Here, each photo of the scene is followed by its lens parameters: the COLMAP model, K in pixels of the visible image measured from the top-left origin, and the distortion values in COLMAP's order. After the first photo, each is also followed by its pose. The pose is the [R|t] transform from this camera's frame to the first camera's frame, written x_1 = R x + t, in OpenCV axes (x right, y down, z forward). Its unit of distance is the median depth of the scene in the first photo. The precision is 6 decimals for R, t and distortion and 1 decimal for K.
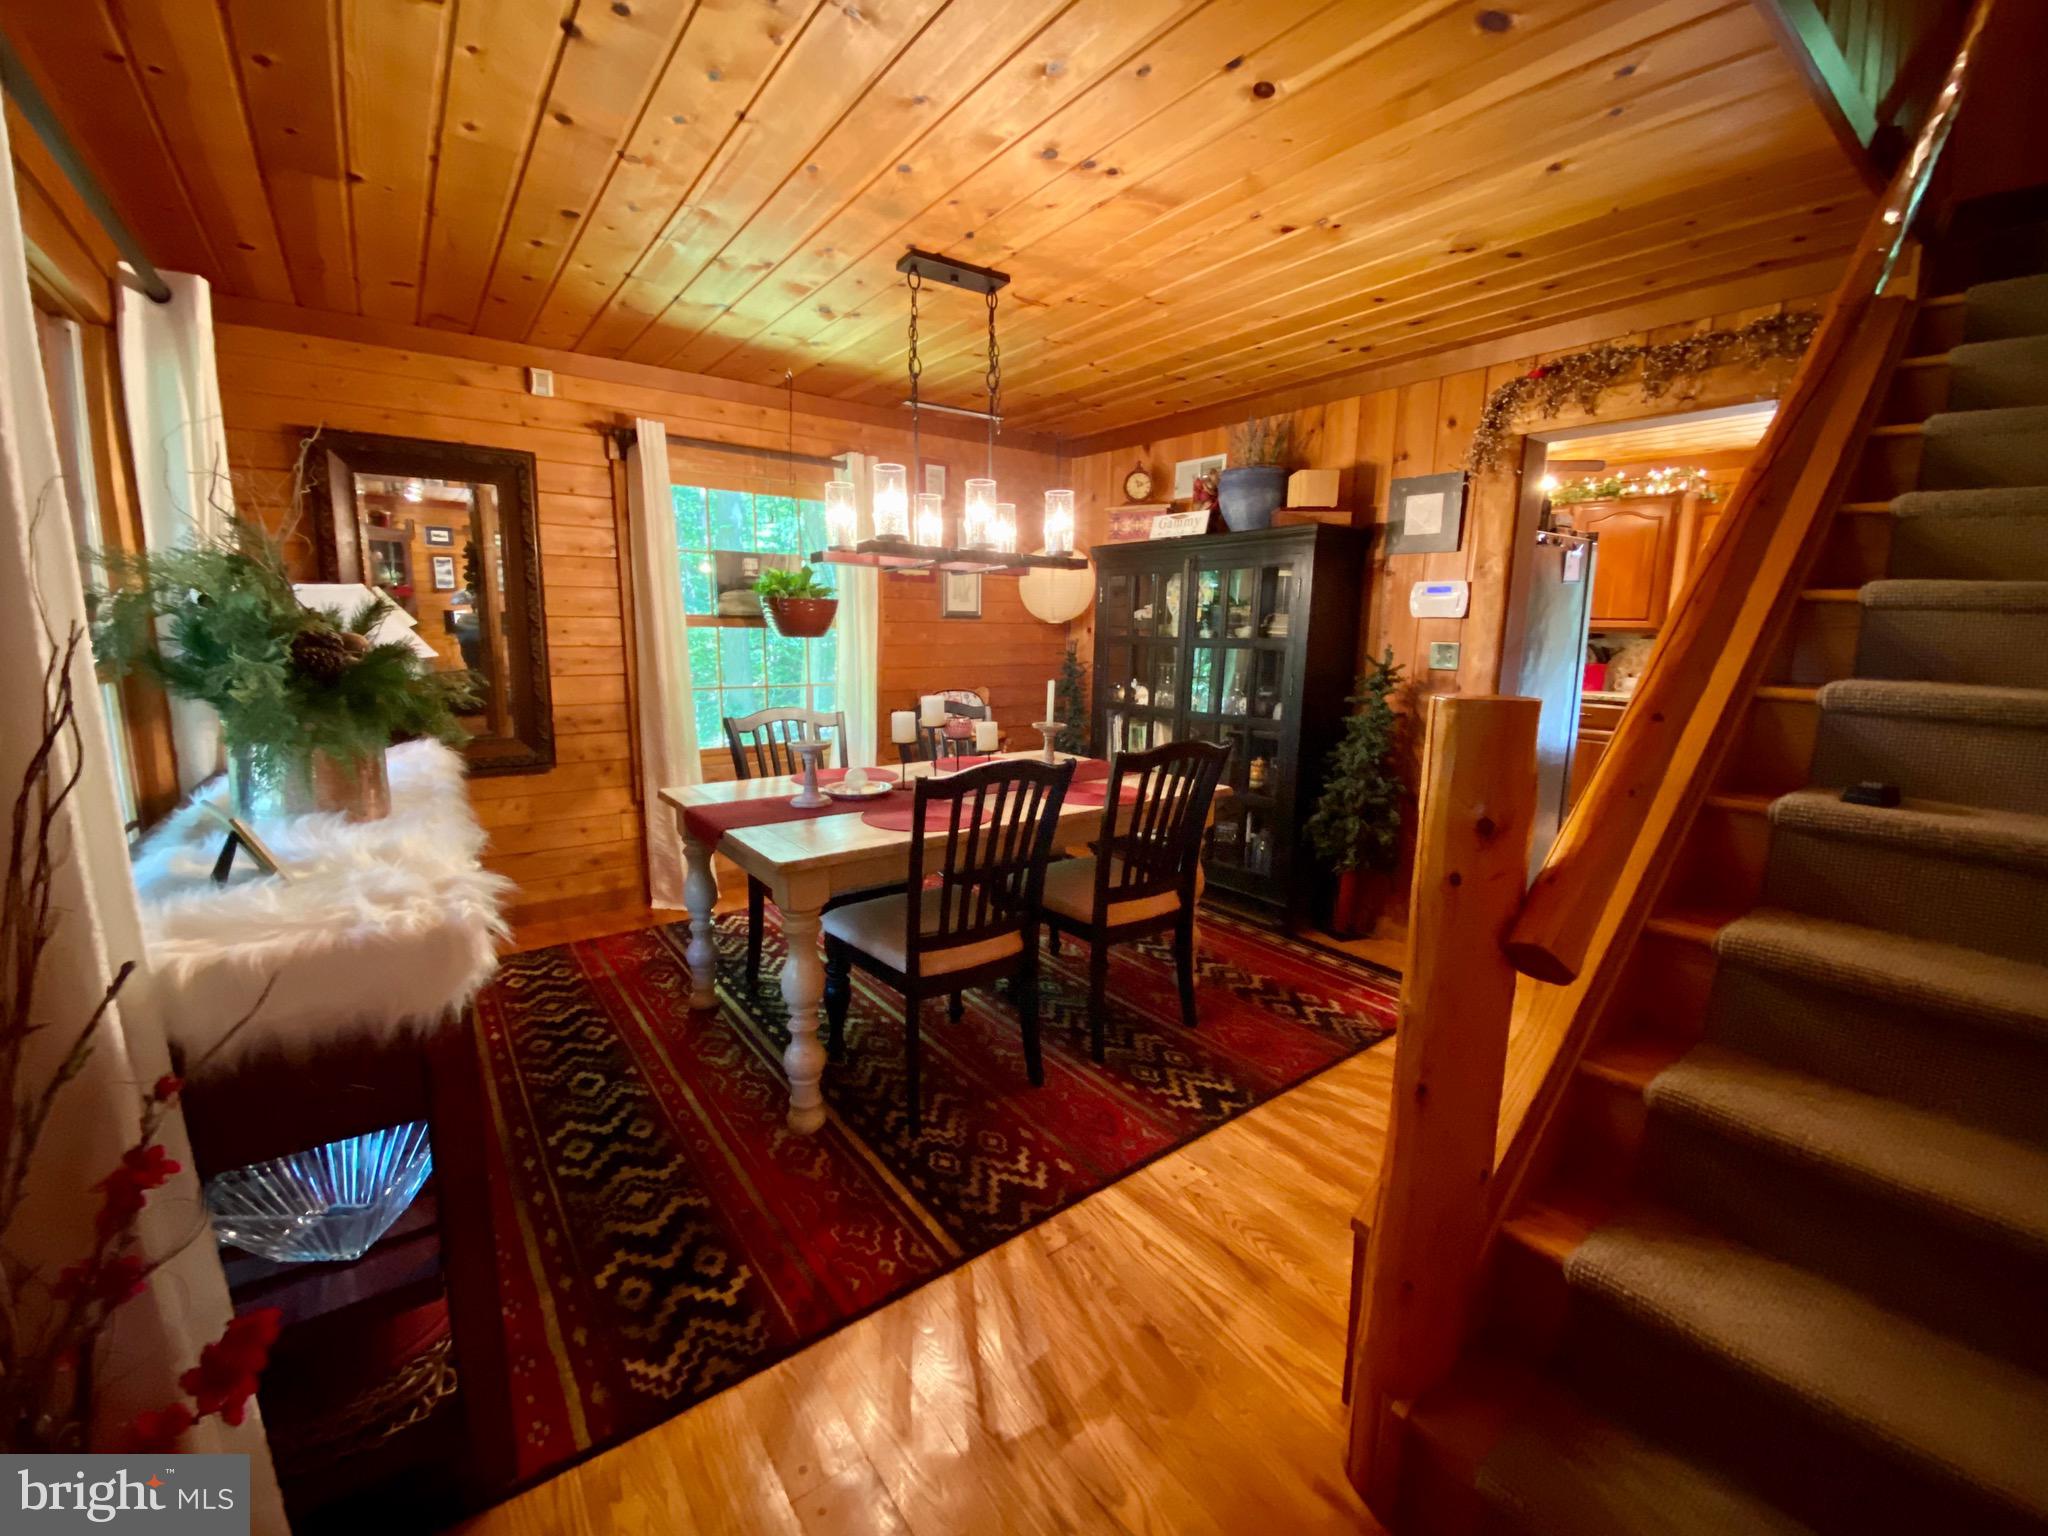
lens RADIAL K [[830.4, 0, 1027.2], [0, 830.4, 761.2], [0, 0, 1]] dist [0.015712, -0.018281]
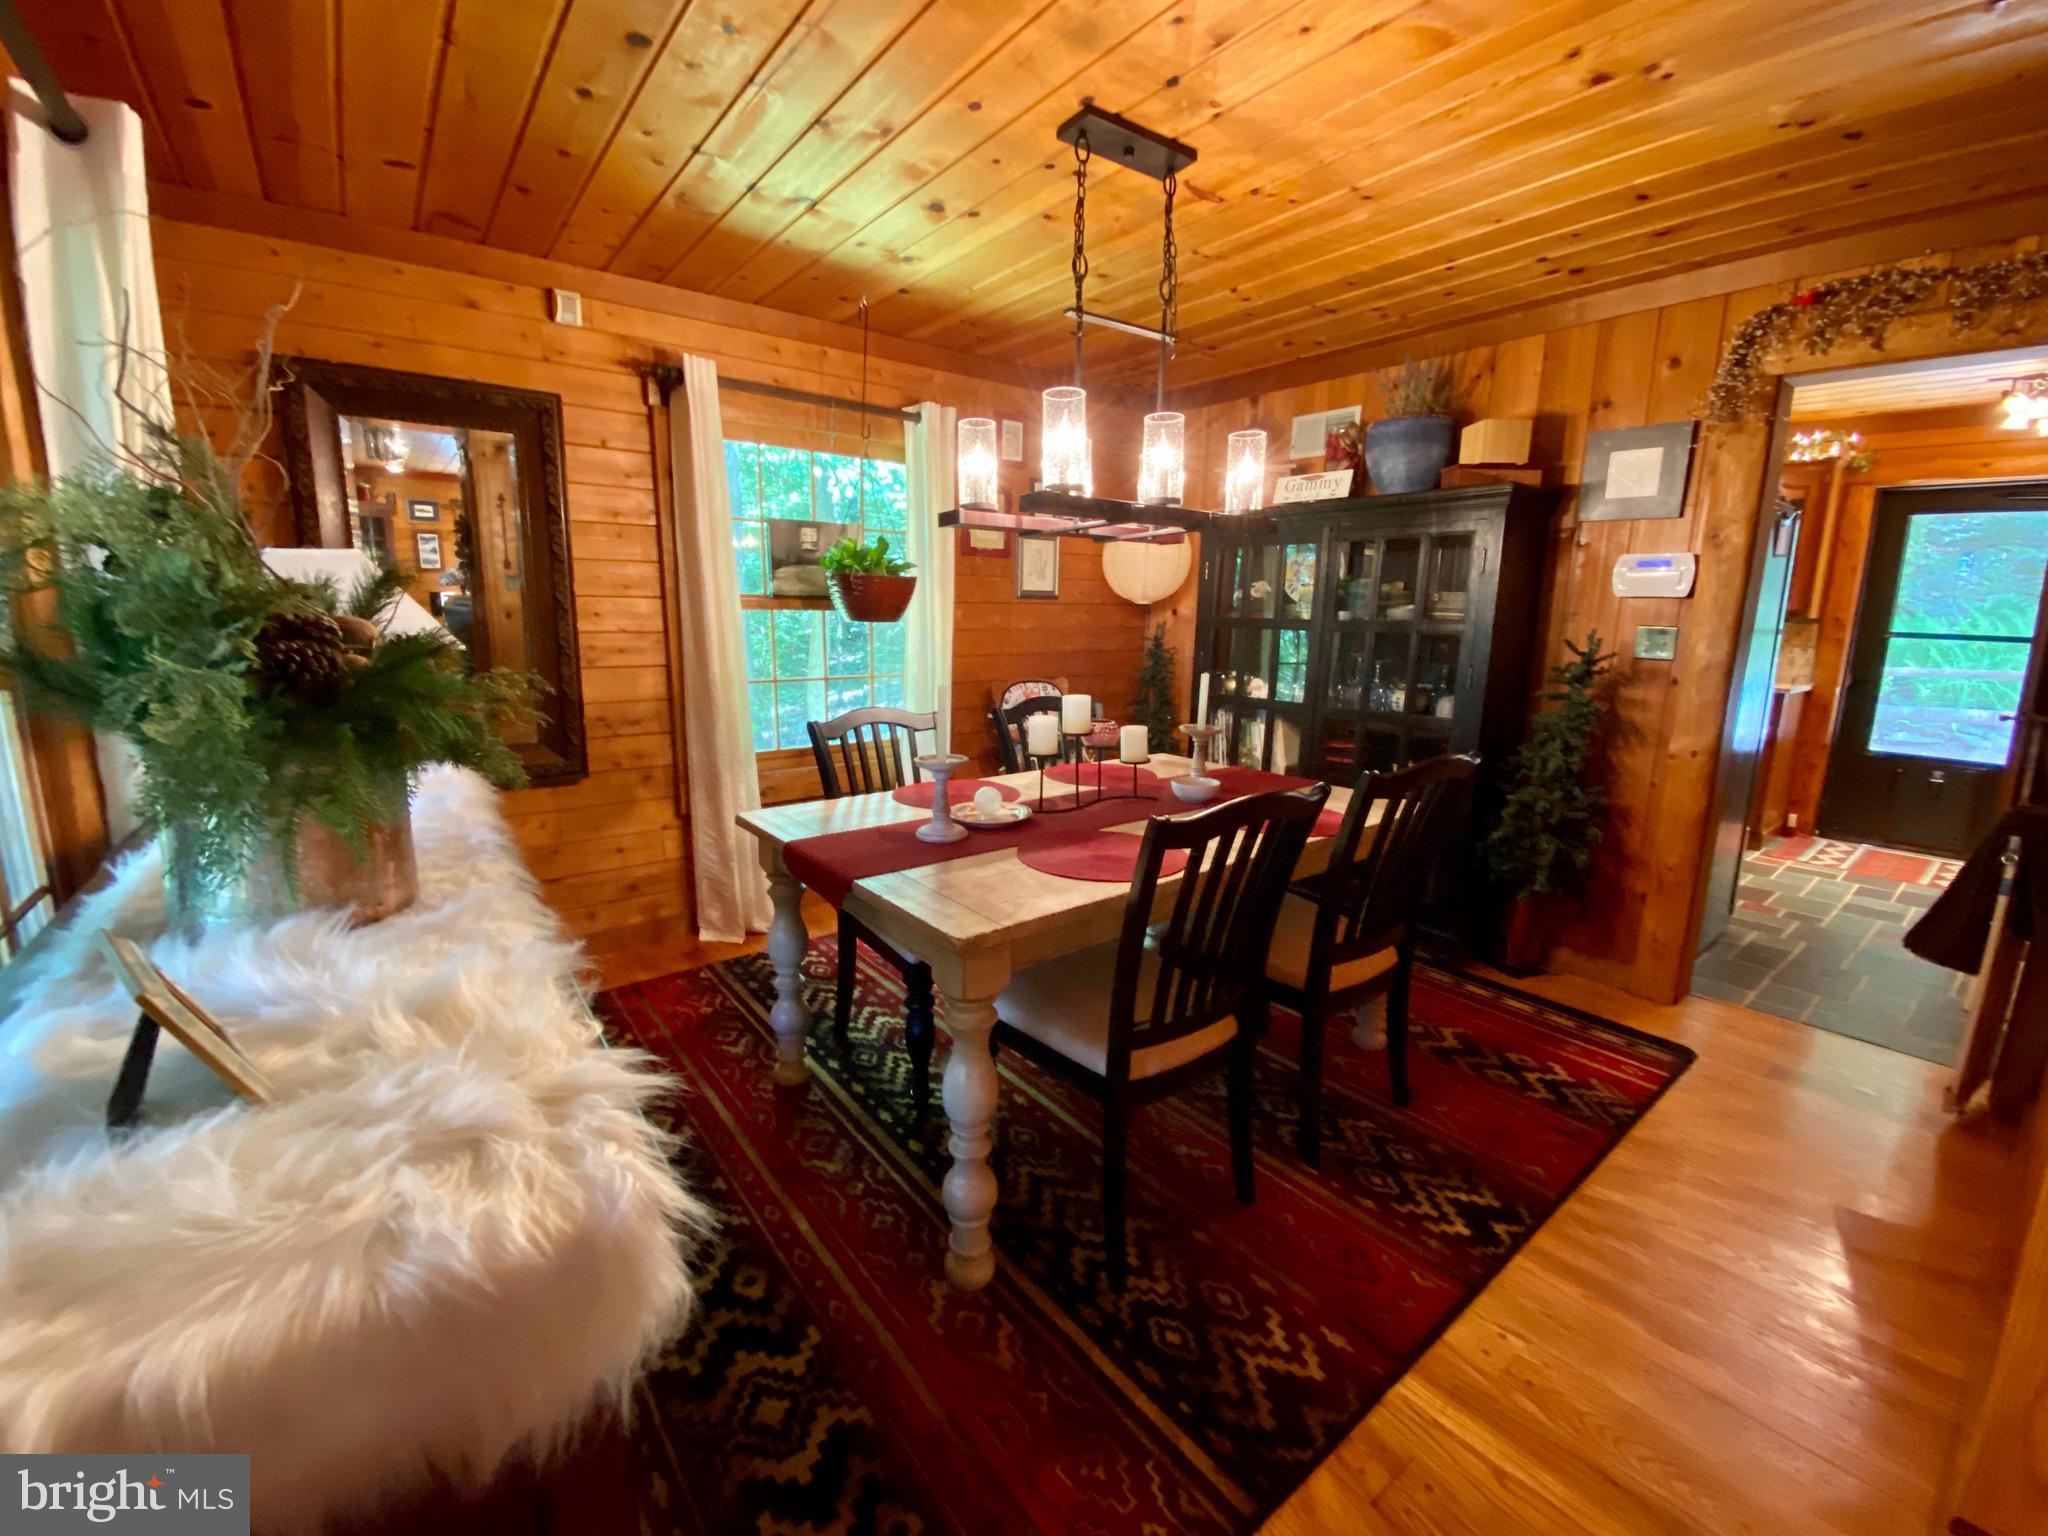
lens RADIAL K [[830.4, 0, 1027.2], [0, 830.4, 761.2], [0, 0, 1]] dist [0.015712, -0.018281]
pose [[0.999877, -0.003094, 0.015347, -0.170774], [0.002776, 0.999781, 0.020741, -0.031059], [-0.015407, -0.020695, 0.999667, 0.196916]]
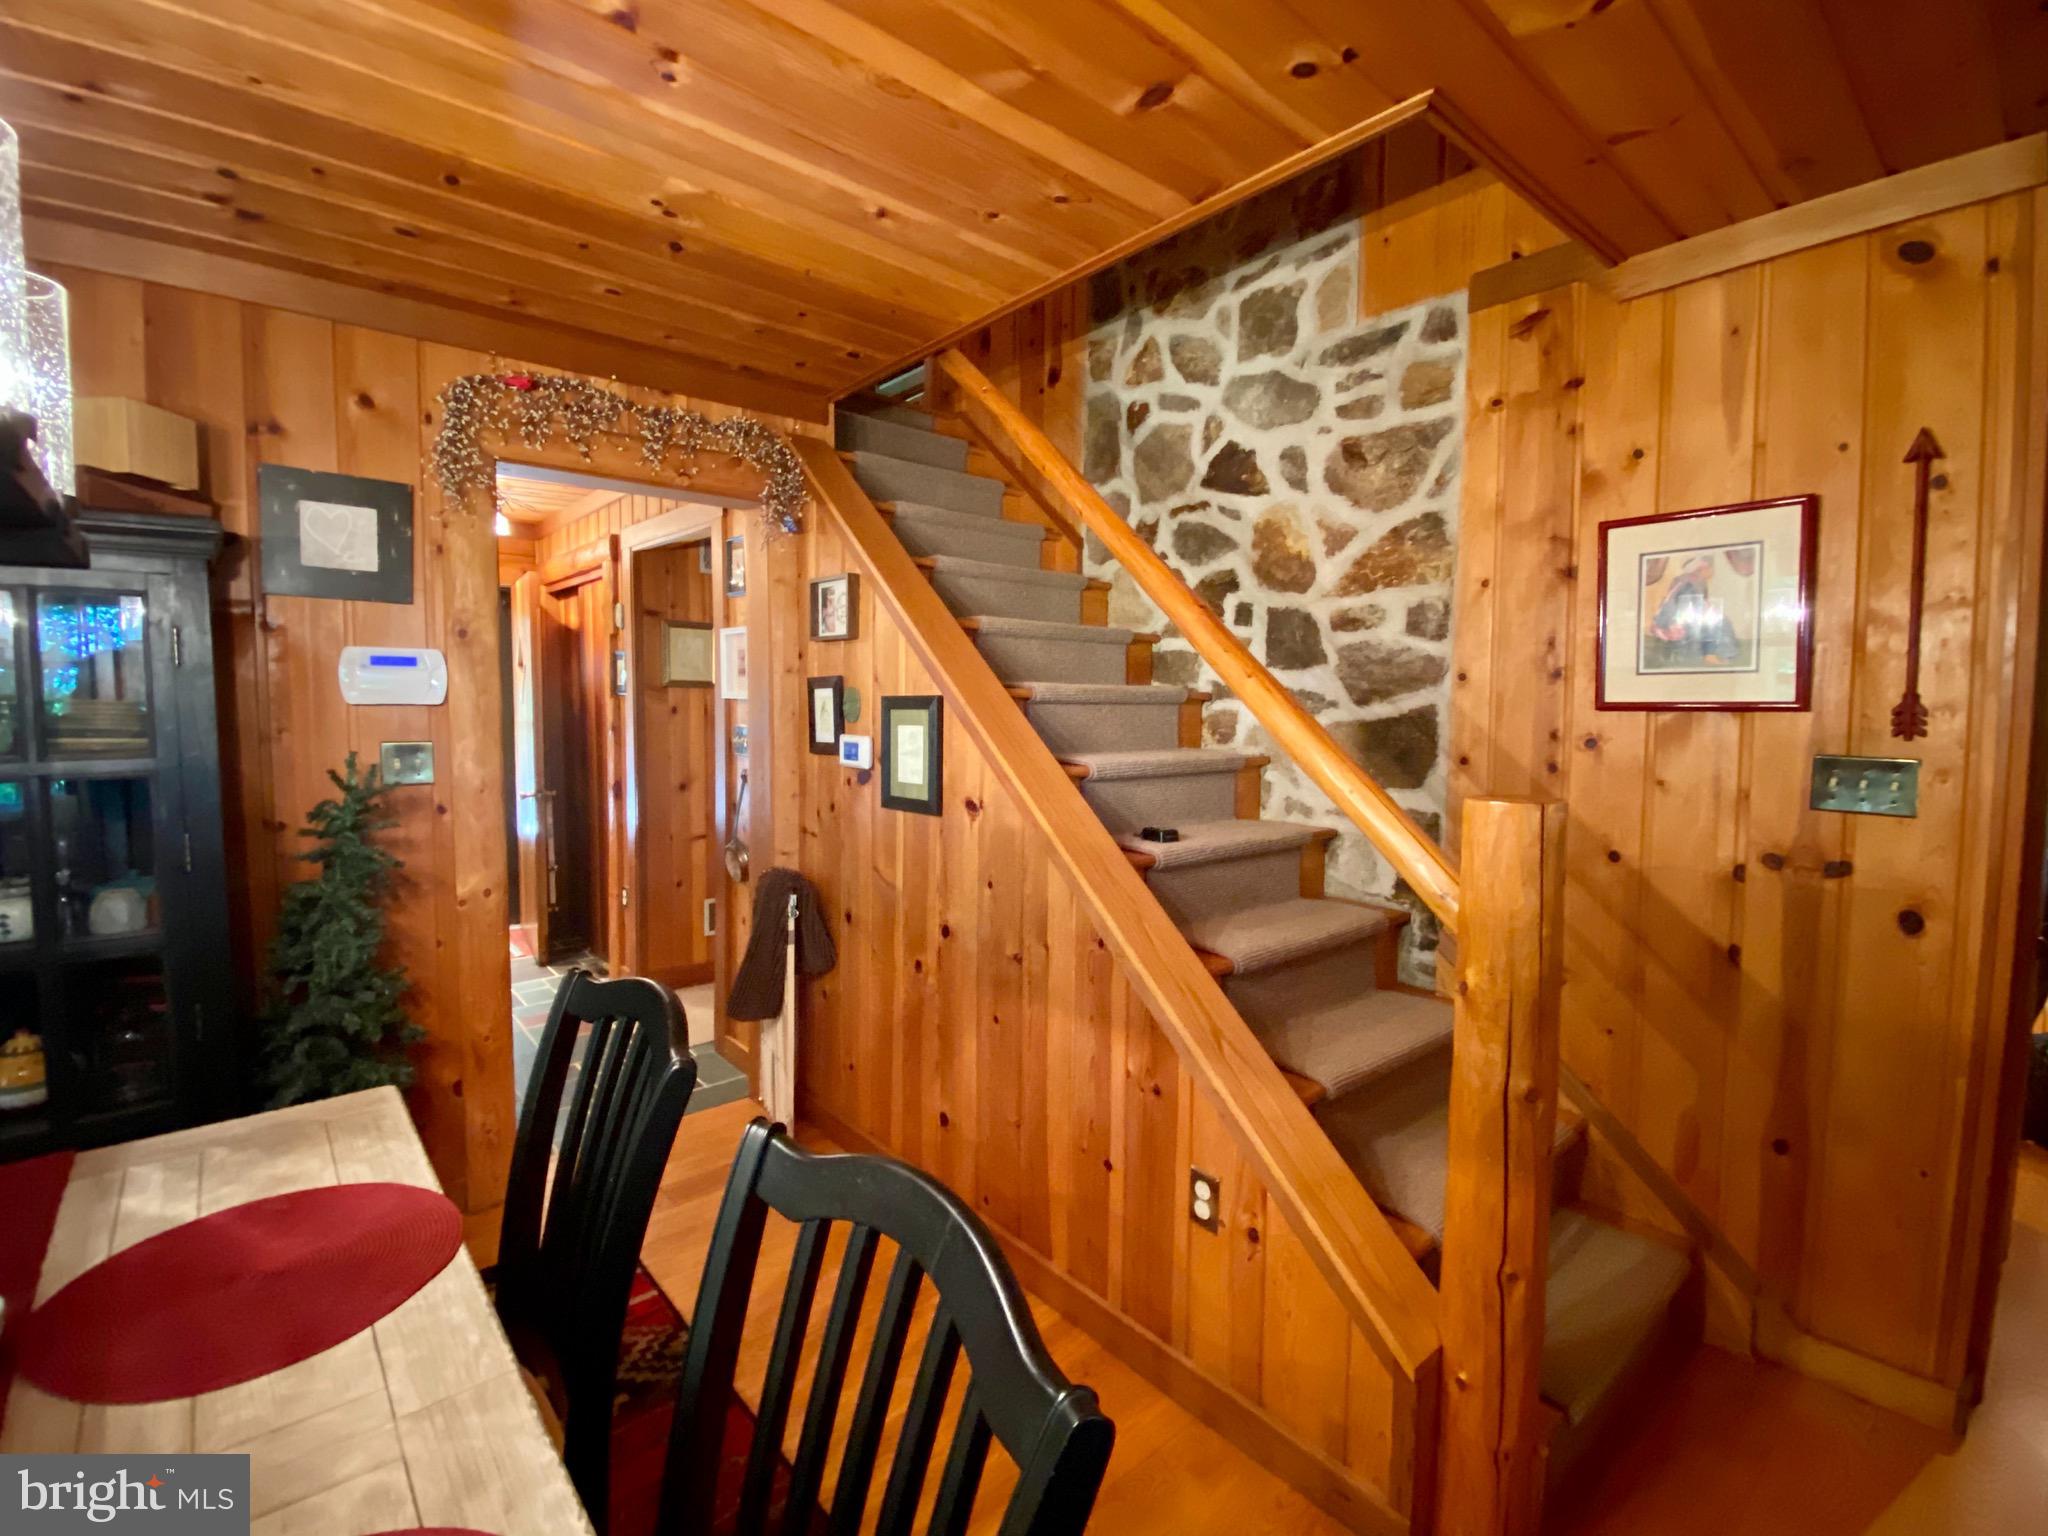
lens RADIAL K [[912.6, 0, 1024.0], [0, 912.6, 768.0], [0, 0, 1]] dist [0.000200, -0.009465]
pose [[-0.063680, -0.083979, 0.994431, -0.265183], [0.162120, 0.982347, 0.093340, -0.130992], [-0.984714, 0.167161, -0.048941, 0.667419]]
